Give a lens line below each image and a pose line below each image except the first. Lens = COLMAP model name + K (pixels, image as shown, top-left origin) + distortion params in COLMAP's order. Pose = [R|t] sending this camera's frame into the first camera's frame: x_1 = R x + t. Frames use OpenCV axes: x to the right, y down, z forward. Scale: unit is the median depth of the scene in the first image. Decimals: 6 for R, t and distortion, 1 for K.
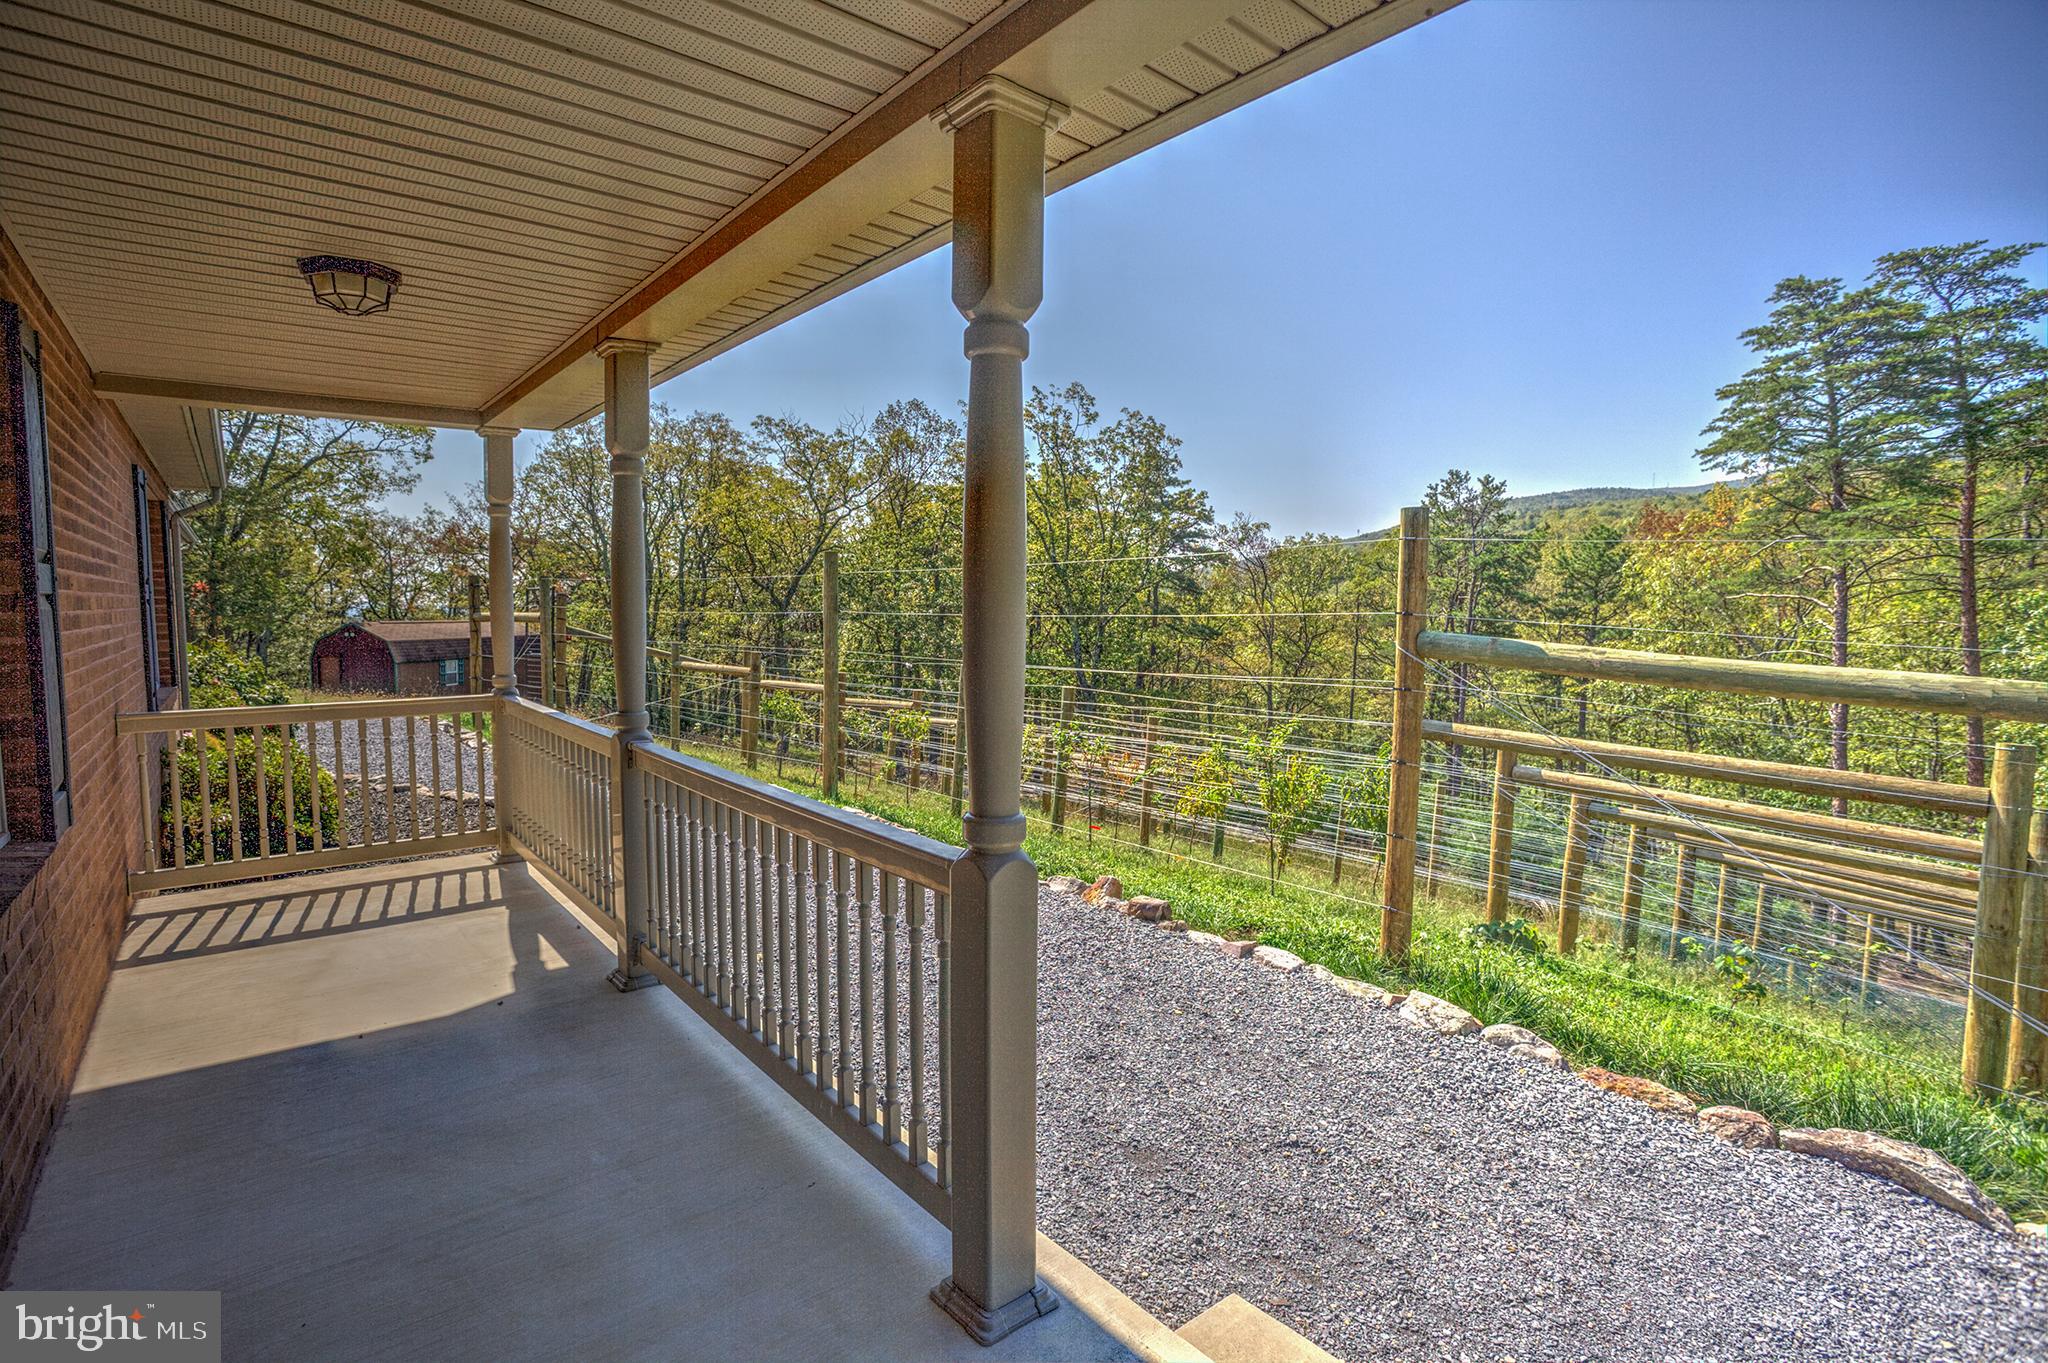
lens RADIAL K [[1051.7, 0, 1024.0], [0, 1051.7, 681.5], [0, 0, 1]] dist [-0.082413, 0.035978]
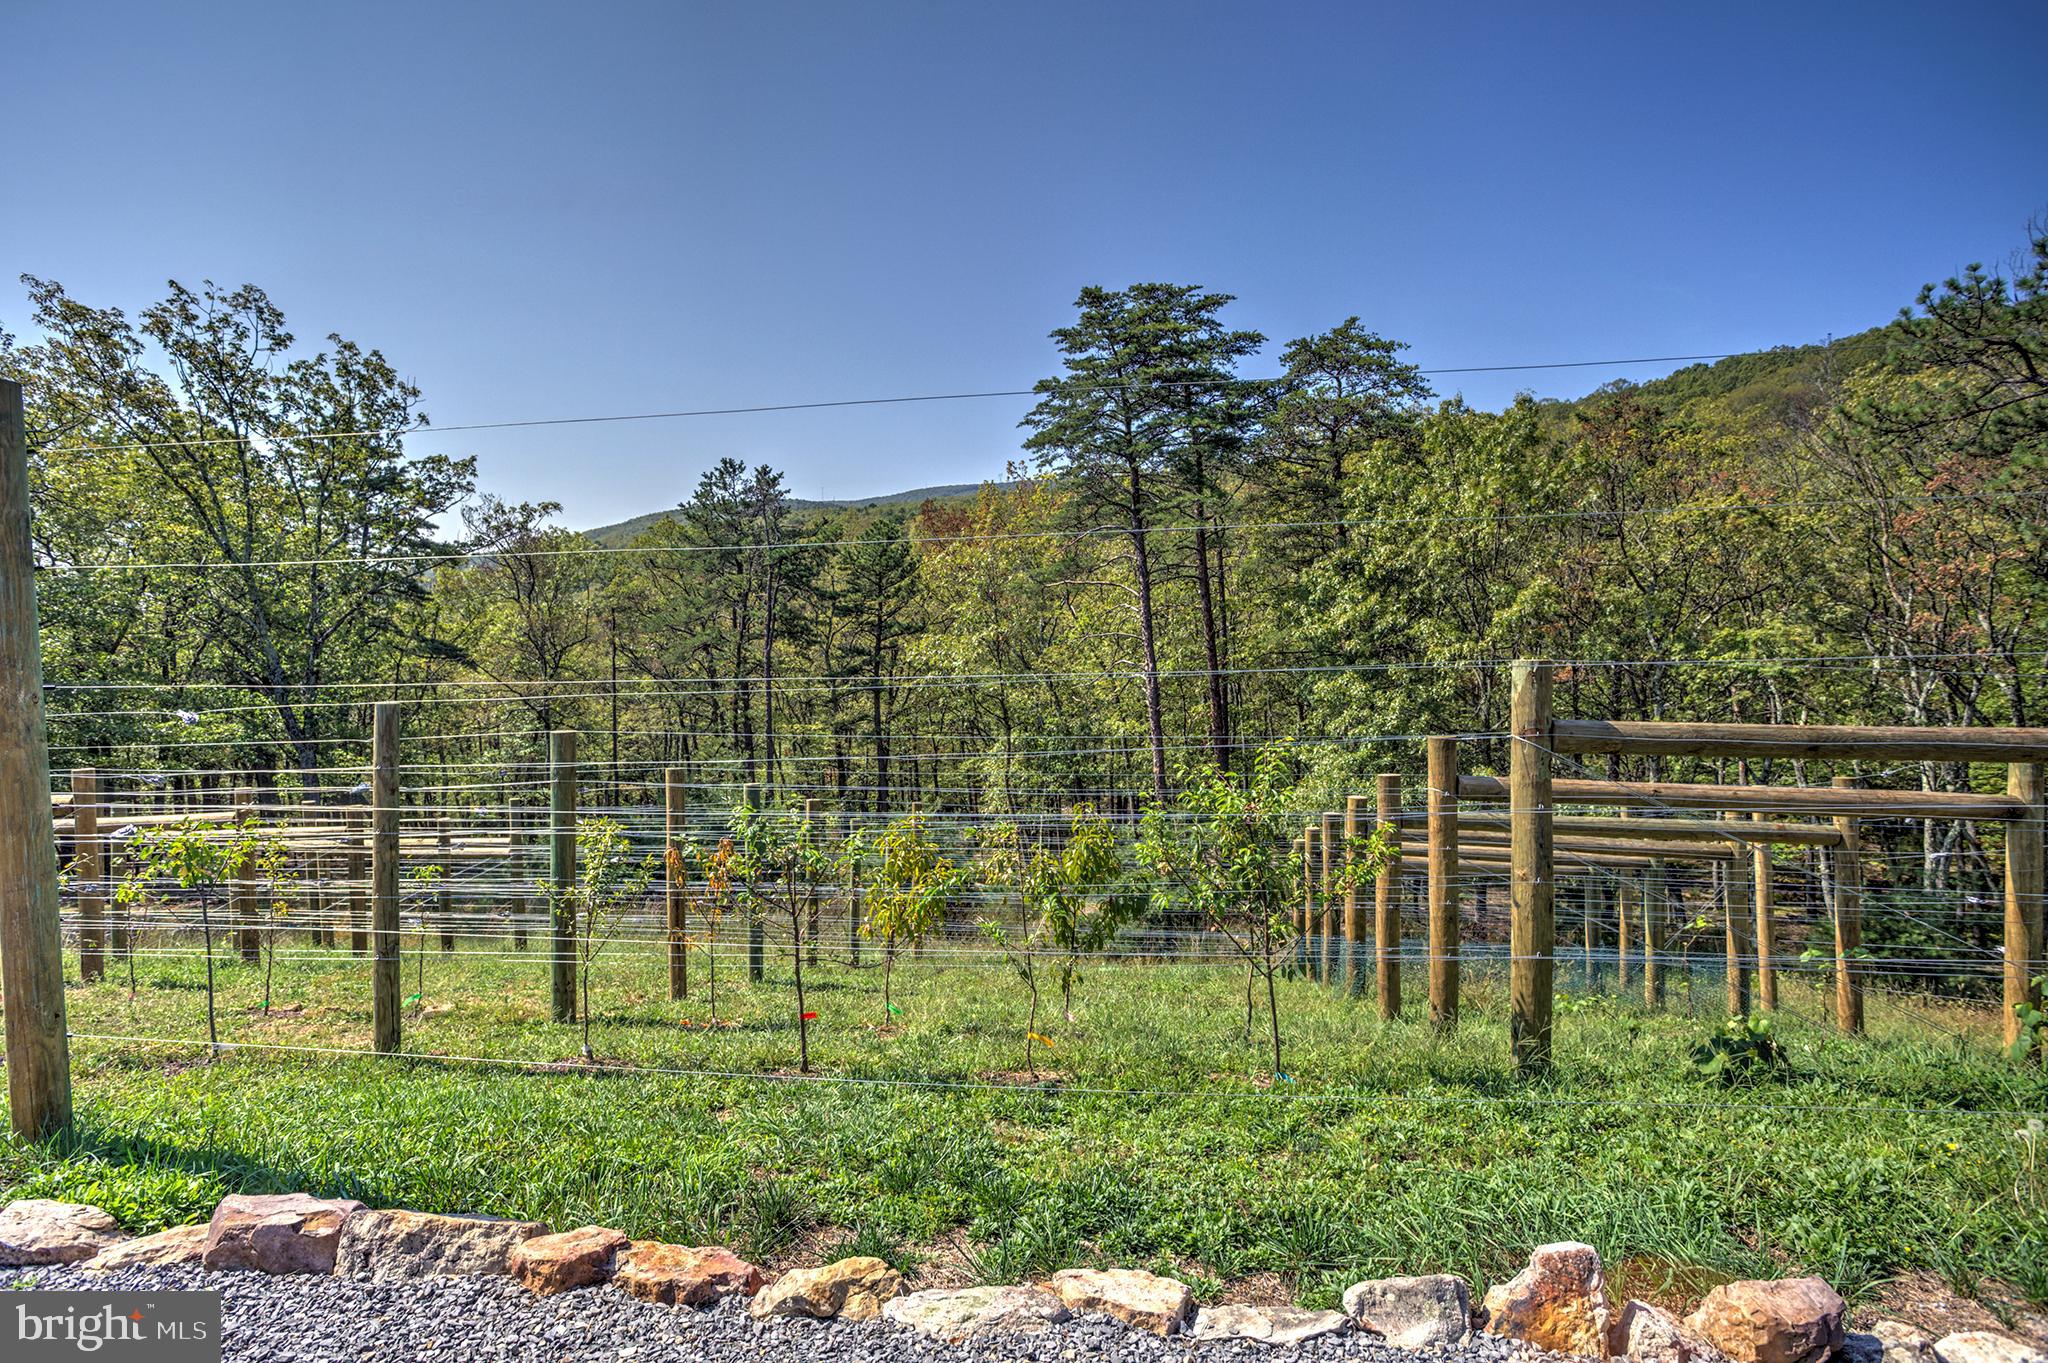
lens RADIAL K [[1051.7, 0, 1024.0], [0, 1051.7, 681.5], [0, 0, 1]] dist [-0.082413, 0.035978]
pose [[0.715708, -0.067552, 0.695125, -0.062053], [0.076122, 0.996927, 0.018505, -0.004843], [-0.694239, 0.039670, 0.718651, 0.192402]]
